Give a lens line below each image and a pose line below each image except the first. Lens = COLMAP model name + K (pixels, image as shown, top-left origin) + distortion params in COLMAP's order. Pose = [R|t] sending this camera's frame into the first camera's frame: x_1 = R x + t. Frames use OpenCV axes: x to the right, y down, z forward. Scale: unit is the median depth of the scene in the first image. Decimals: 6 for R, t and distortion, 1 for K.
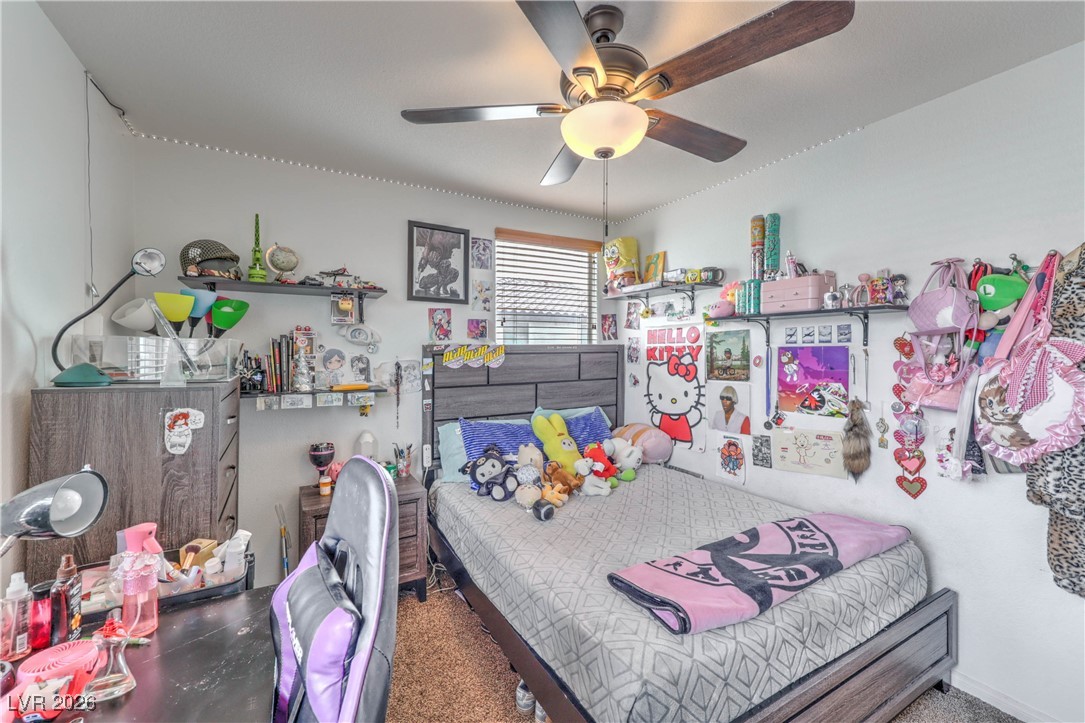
lens RADIAL K [[438.2, 0, 550.0], [0, 438.2, 362.4], [0, 0, 1]] dist [0.003072, 0.000485]
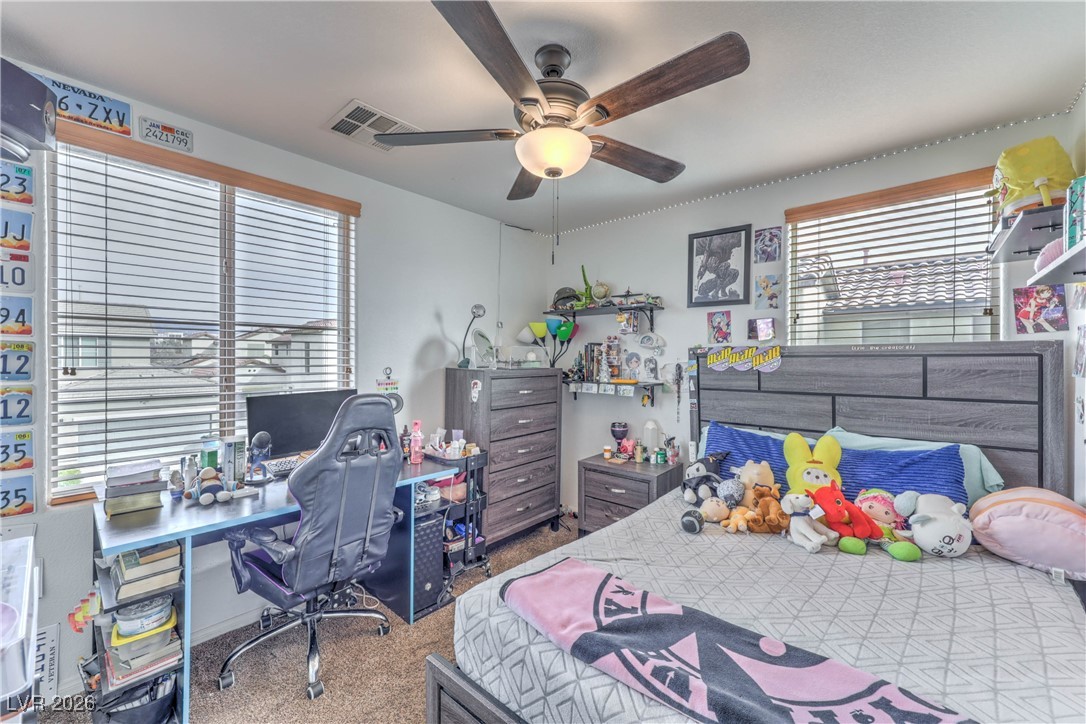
lens RADIAL K [[438.7, 0, 550.5], [0, 438.7, 362.9], [0, 0, 1]] dist [0.003072, 0.000485]
pose [[0.319242, 0.011097, -0.947608, 0.603482], [-0.029531, 0.999562, 0.001757, 0.005130], [0.947213, 0.027423, 0.319430, 0.323219]]
